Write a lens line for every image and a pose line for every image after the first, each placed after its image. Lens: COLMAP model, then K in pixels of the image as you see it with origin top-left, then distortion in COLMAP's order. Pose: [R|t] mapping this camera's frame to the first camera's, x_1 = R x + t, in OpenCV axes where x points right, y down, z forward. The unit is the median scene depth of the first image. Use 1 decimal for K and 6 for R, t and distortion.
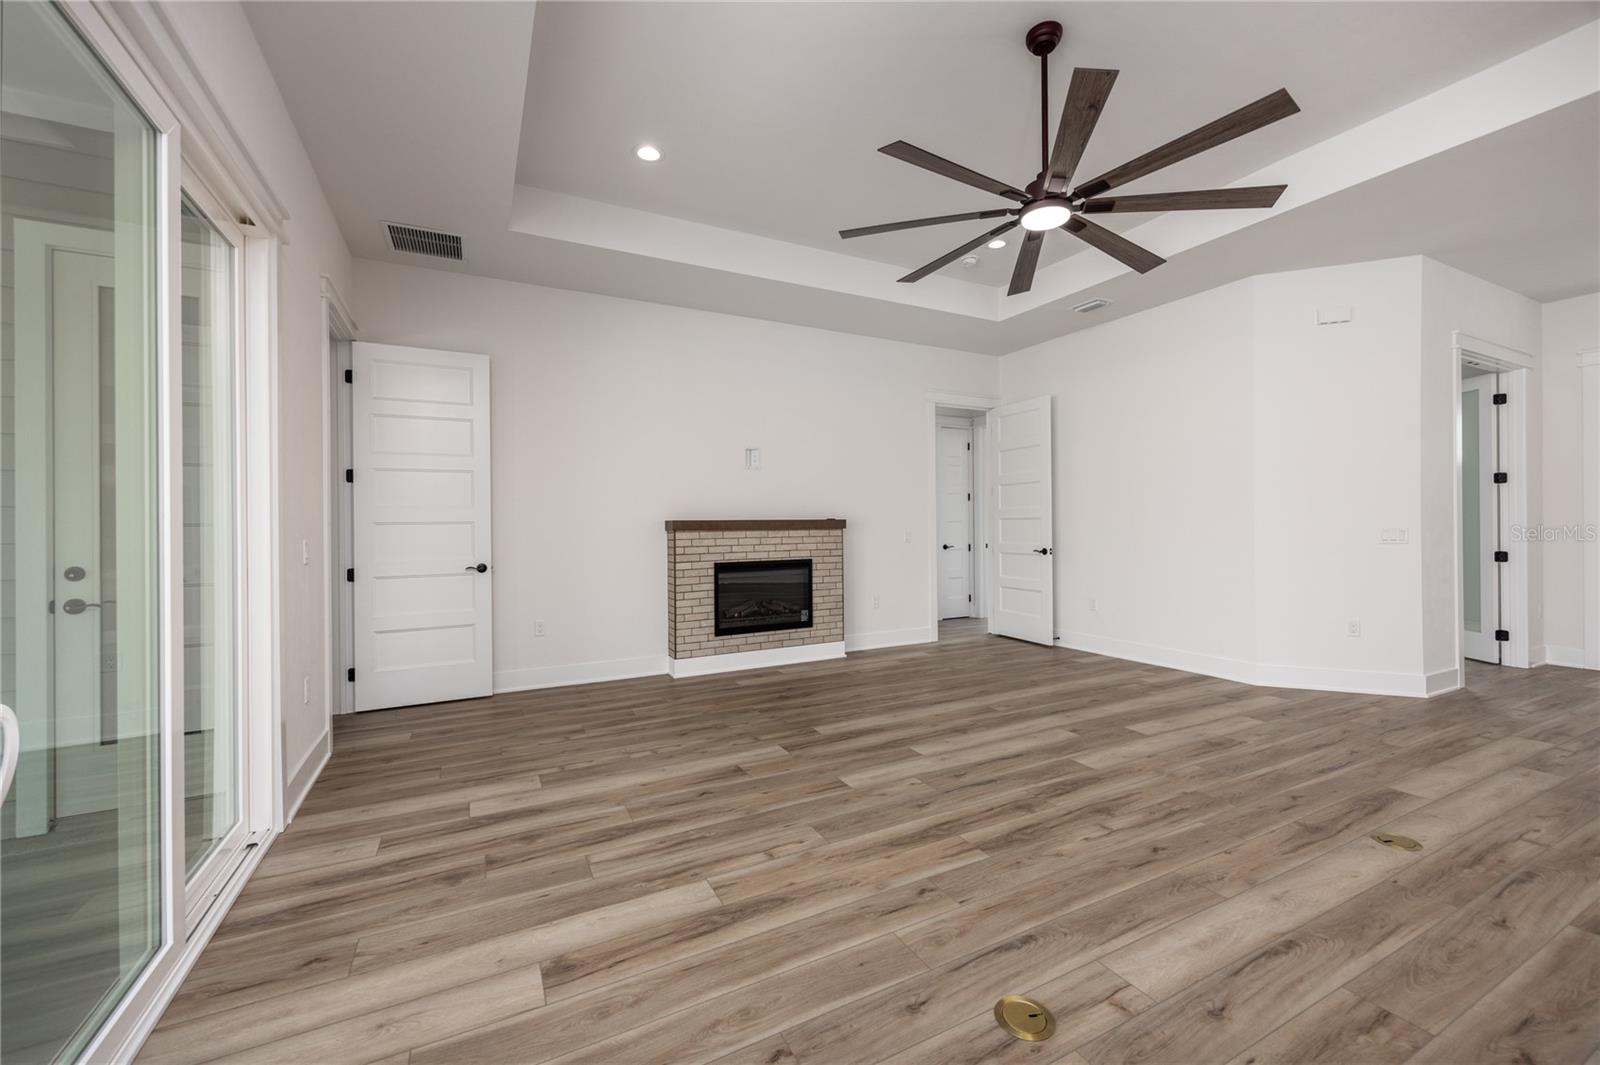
lens RADIAL K [[637.8, 0, 800.0], [0, 637.8, 526.5], [0, 0, 1]] dist [0.003211, -0.000279]
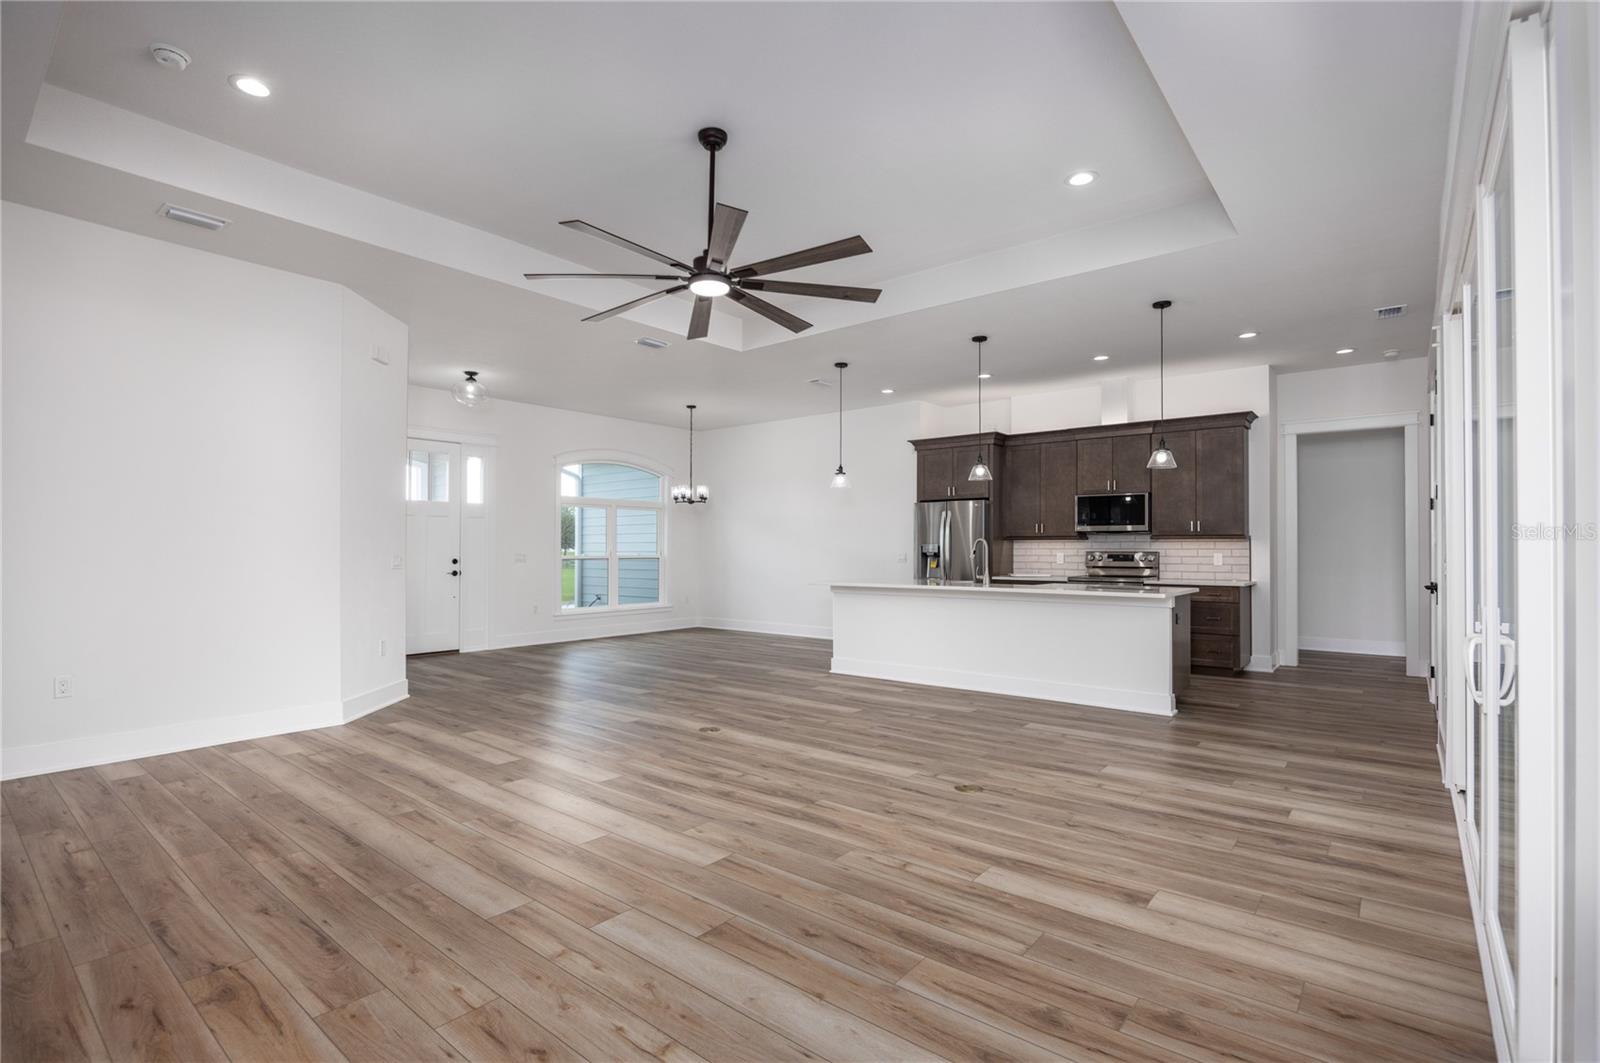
lens RADIAL K [[750.7, 0, 797.9], [0, 750.7, 532.1], [0, 0, 1]] dist [-0.010600, 0.002980]
pose [[-0.400385, 0.028466, 0.915905, -0.735235], [0.004136, 0.999563, -0.029258, 0.005055], [-0.916338, -0.007927, -0.400328, 1.094963]]
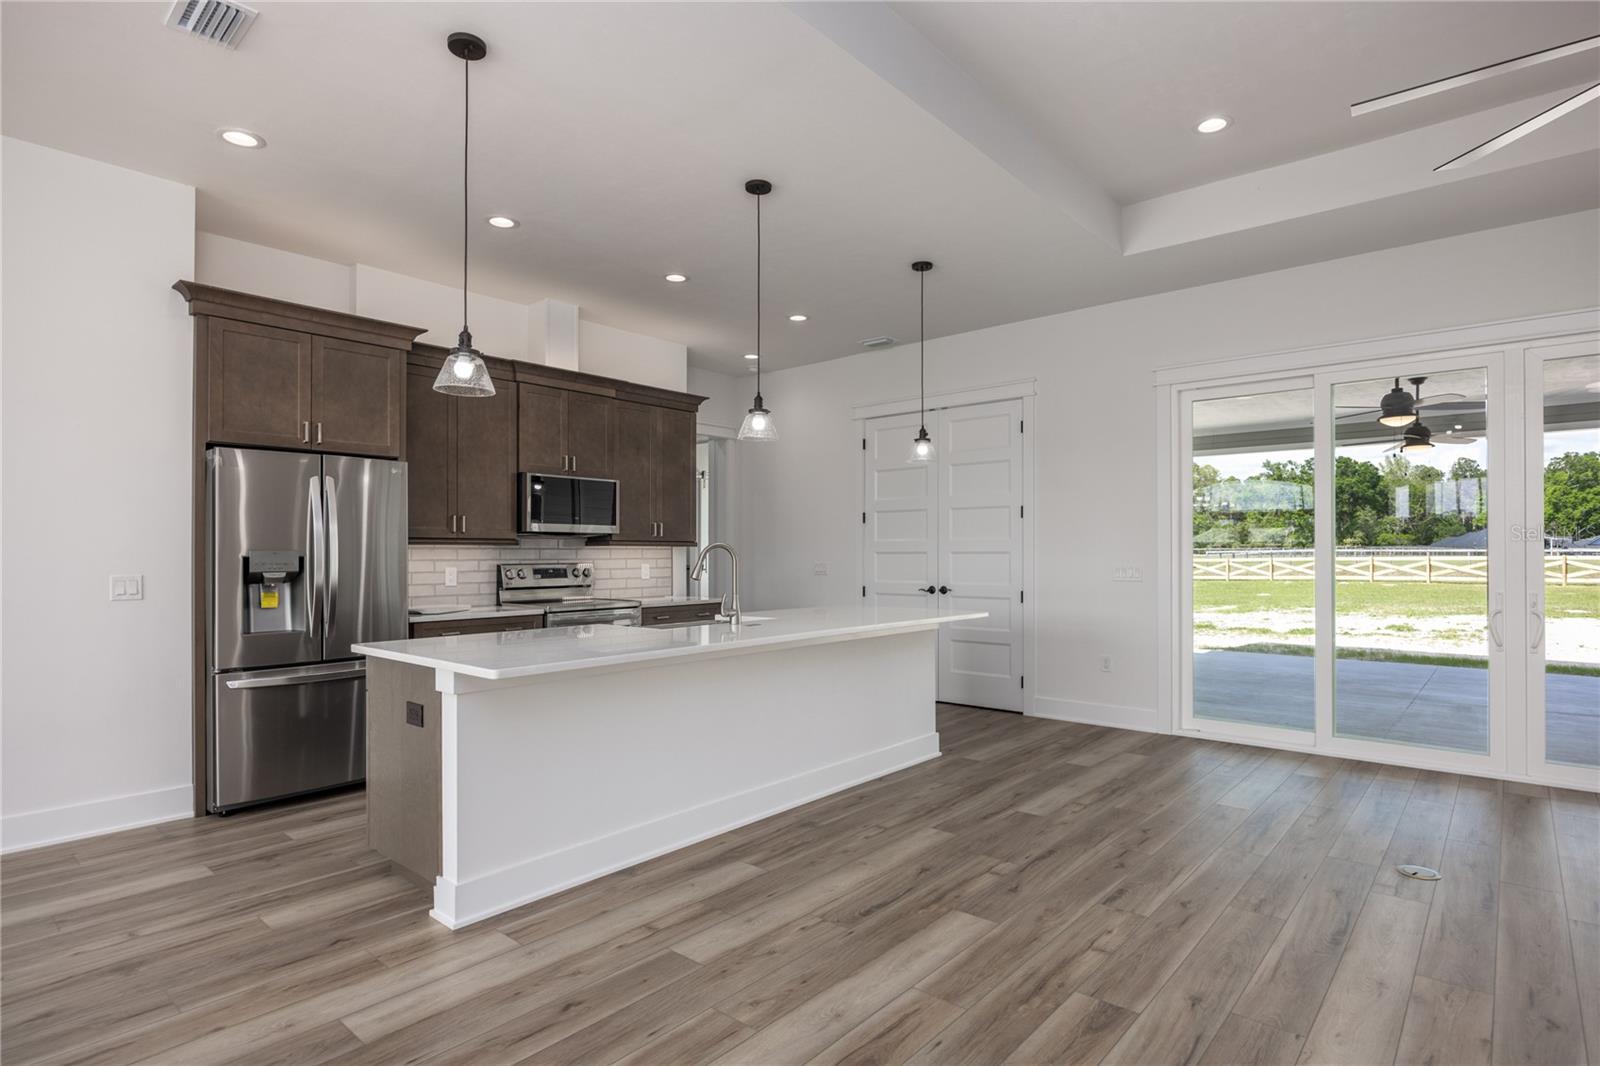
lens RADIAL K [[822.4, 0, 808.2], [0, 822.4, 543.9], [0, 0, 1]] dist [-0.007169, 0.001493]
pose [[-0.925151, 0.006822, -0.379539, 1.113403], [0.010201, 0.999924, -0.006894, -0.021482], [0.379463, -0.010250, -0.925150, 1.022828]]
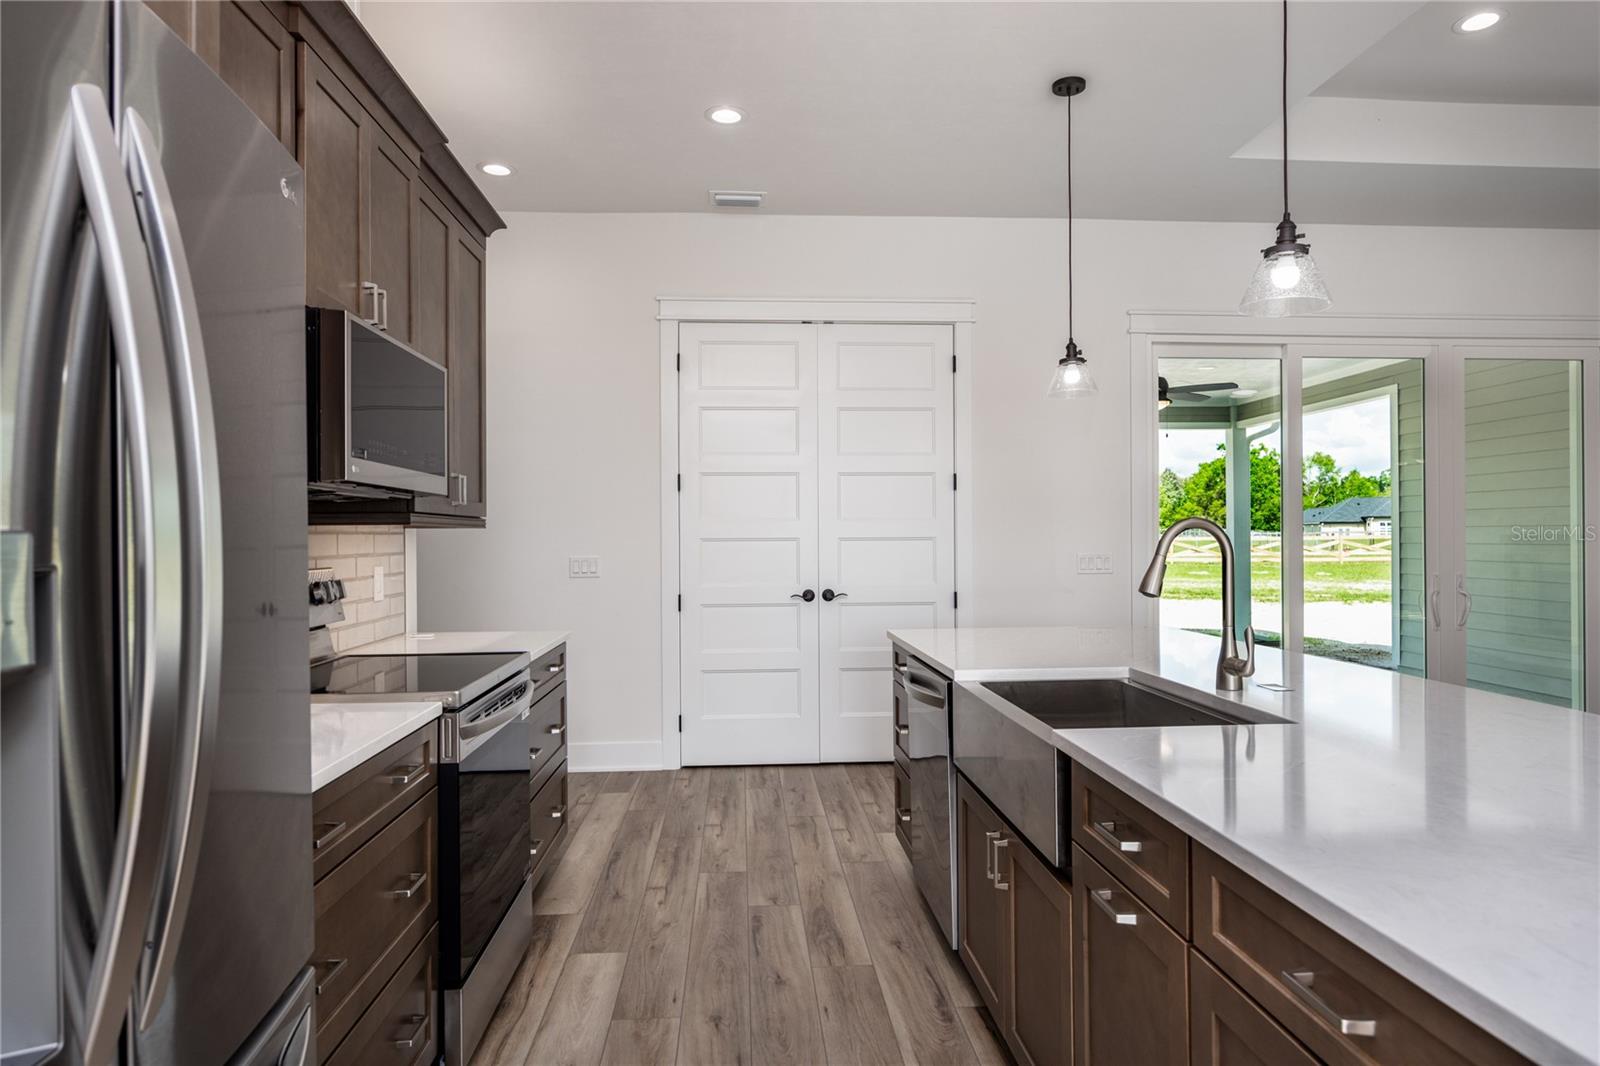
lens RADIAL K [[945.7, 0, 814.5], [0, 945.7, 528.0], [0, 0, 1]] dist [0.000279, -0.000051]
pose [[-0.384678, 0.003055, -0.923046, 1.452729], [0.008113, 0.999967, -0.000072, -0.027924], [0.923015, -0.007517, -0.384690, -0.078999]]
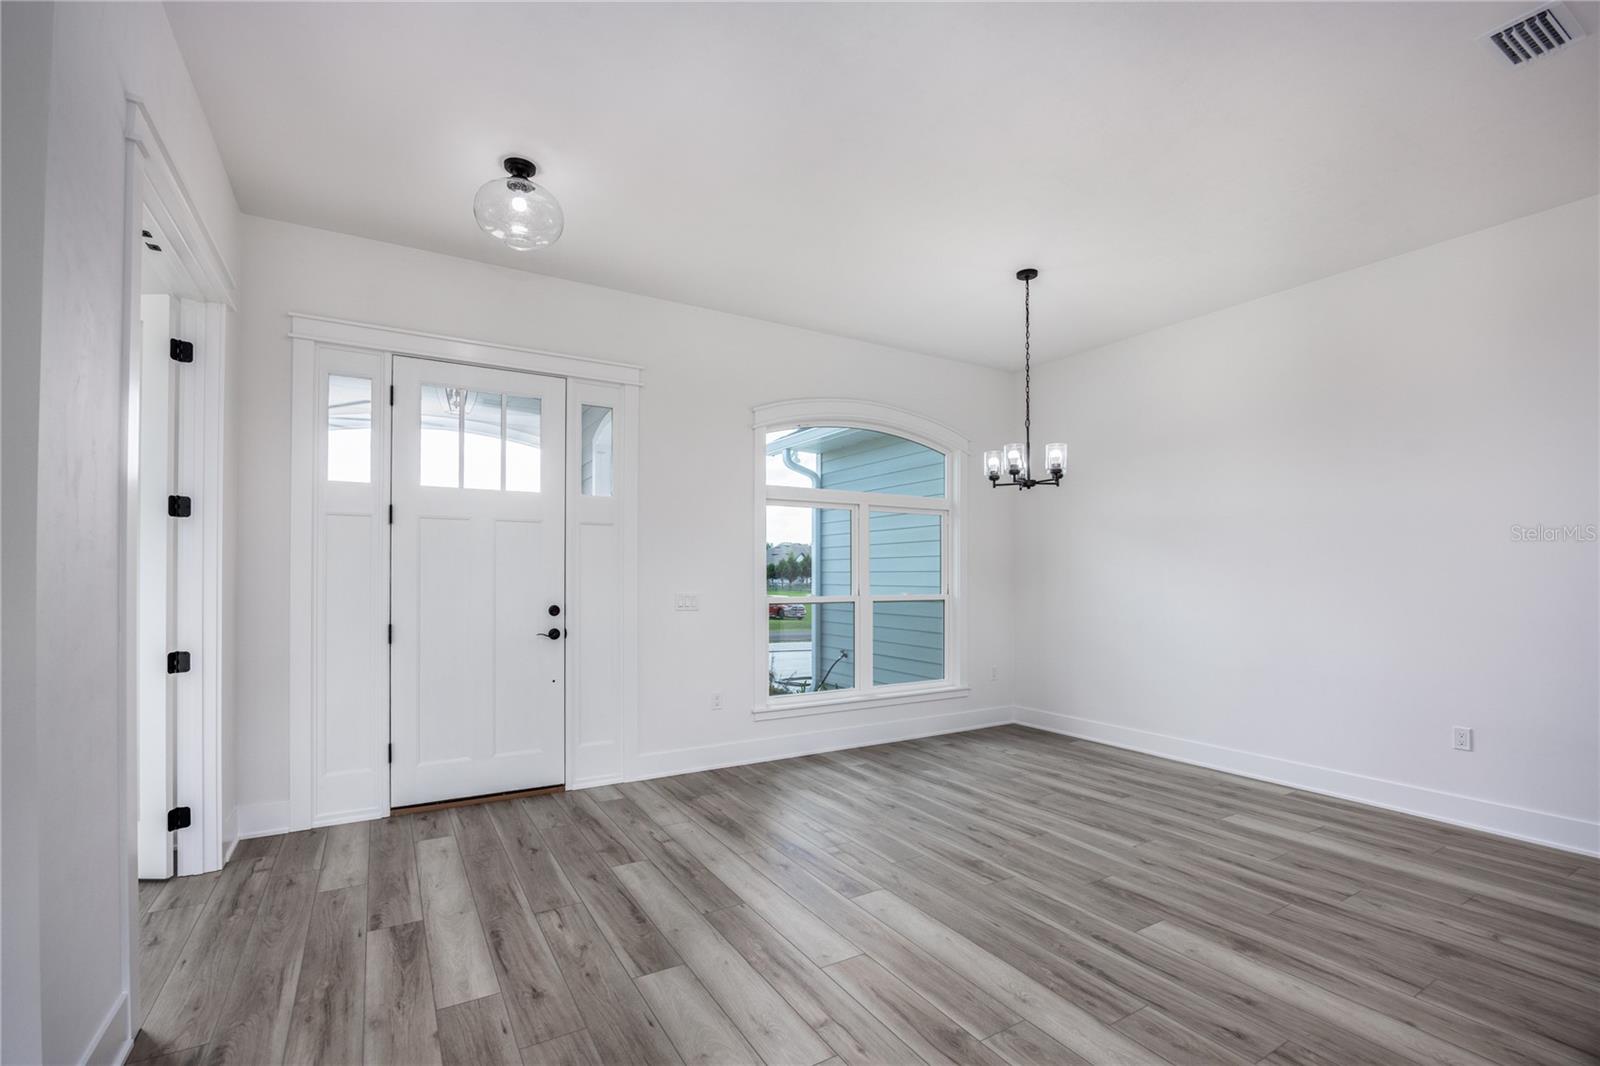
lens RADIAL K [[712.5, 0, 796.6], [0, 712.5, 568.6], [0, 0, 1]] dist [-0.012834, 0.001005]
pose [[-0.061967, 0.021250, 0.997852, 0.755545], [-0.000141, 0.999773, -0.021300, -0.020011], [-0.998078, -0.001461, -0.061950, 0.815061]]
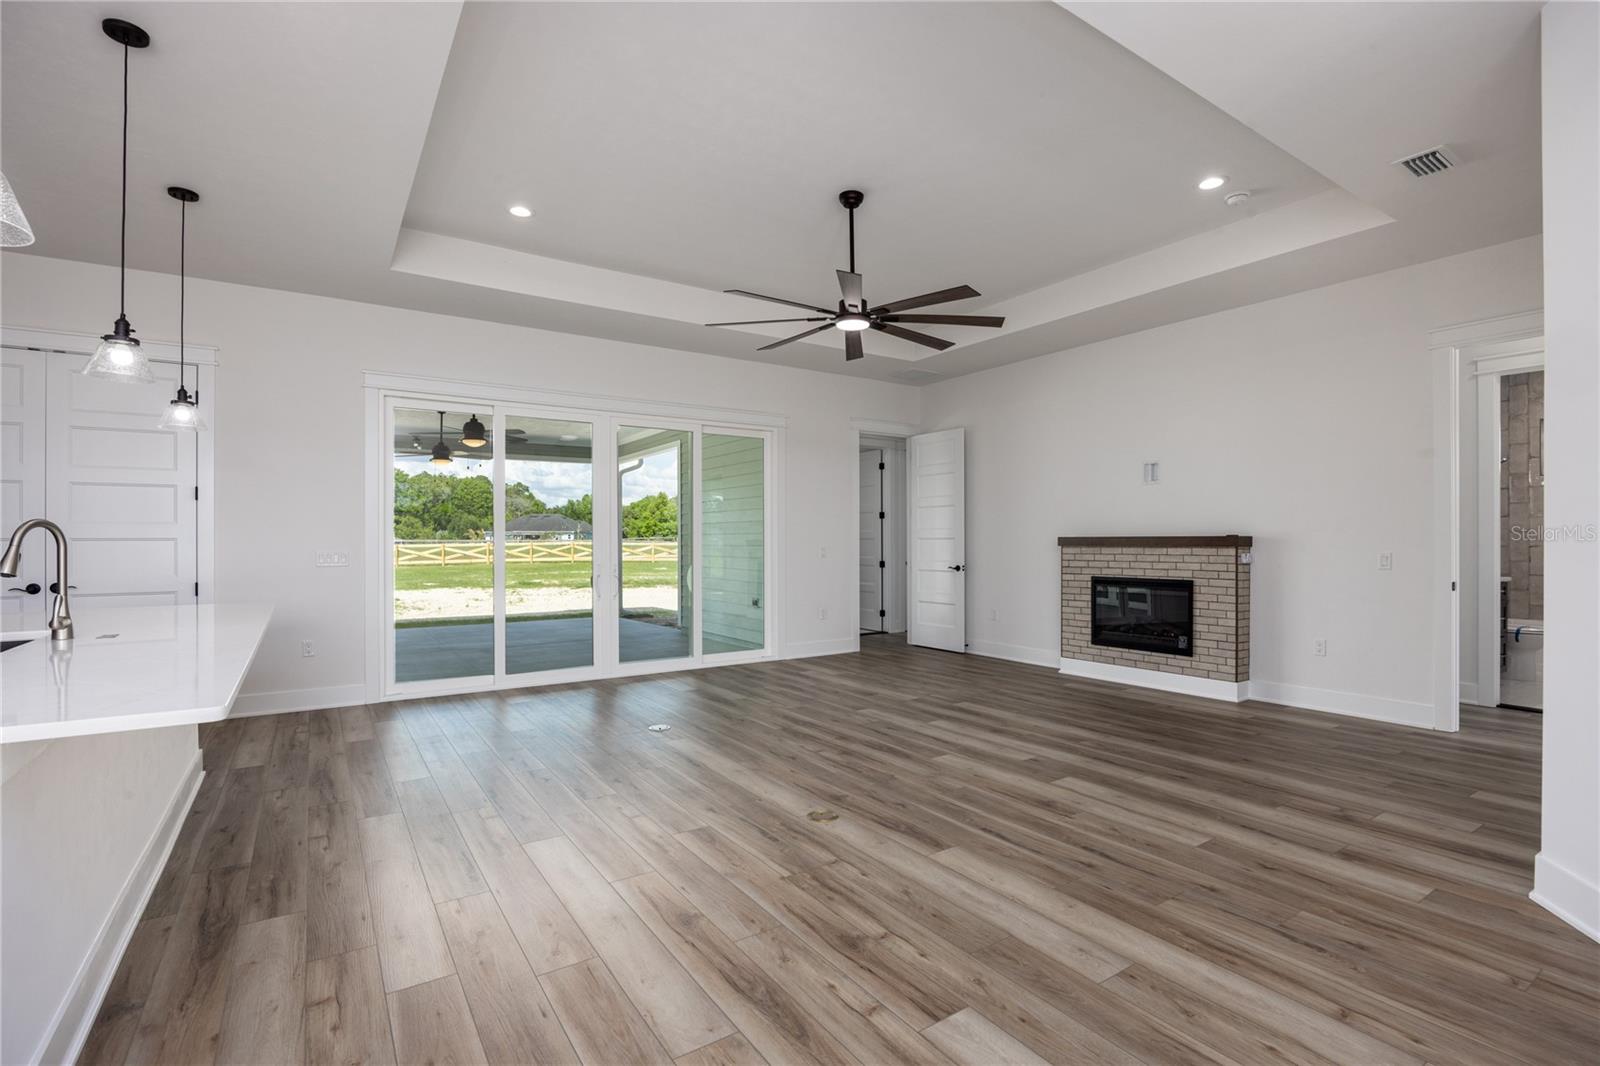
lens RADIAL K [[736.8, 0, 809.6], [0, 736.8, 543.4], [0, 0, 1]] dist [-0.018515, 0.002140]
pose [[0.124805, 0.010764, -0.992123, 1.541167], [-0.000517, 0.999942, 0.010784, -0.018172], [0.992181, -0.000833, 0.124804, 0.547633]]
